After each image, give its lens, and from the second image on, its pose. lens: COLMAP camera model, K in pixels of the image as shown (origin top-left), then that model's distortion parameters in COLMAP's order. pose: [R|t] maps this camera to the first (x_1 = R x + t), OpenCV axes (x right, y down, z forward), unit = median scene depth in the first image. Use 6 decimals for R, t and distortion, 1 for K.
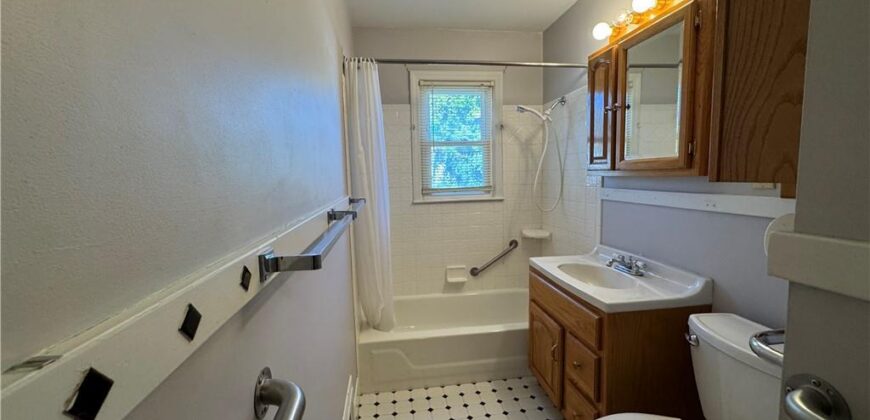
lens RADIAL K [[342.6, 0, 432.8], [0, 342.6, 207.8], [0, 0, 1]] dist [-0.008760, 0.000667]
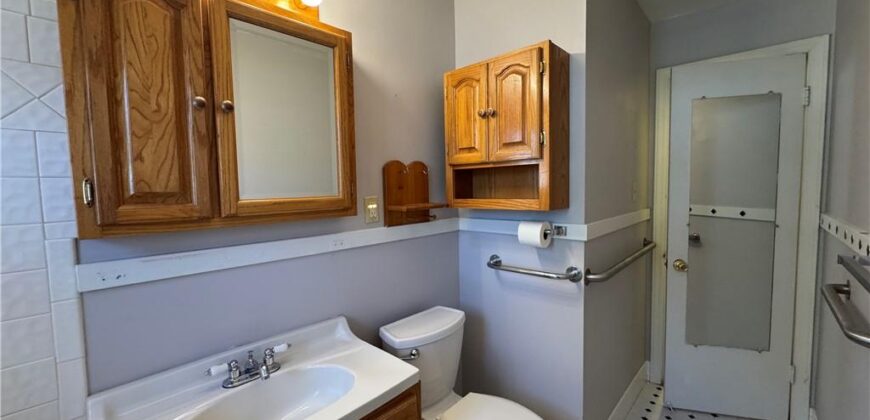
lens RADIAL K [[342.6, 0, 431.5], [0, 342.6, 207.4], [0, 0, 1]] dist [-0.008760, 0.000667]
pose [[-0.610155, -0.013482, 0.792167, -0.150303], [0.118612, 0.987033, 0.108157, -0.180737], [-0.783353, 0.159953, -0.600644, 1.285036]]
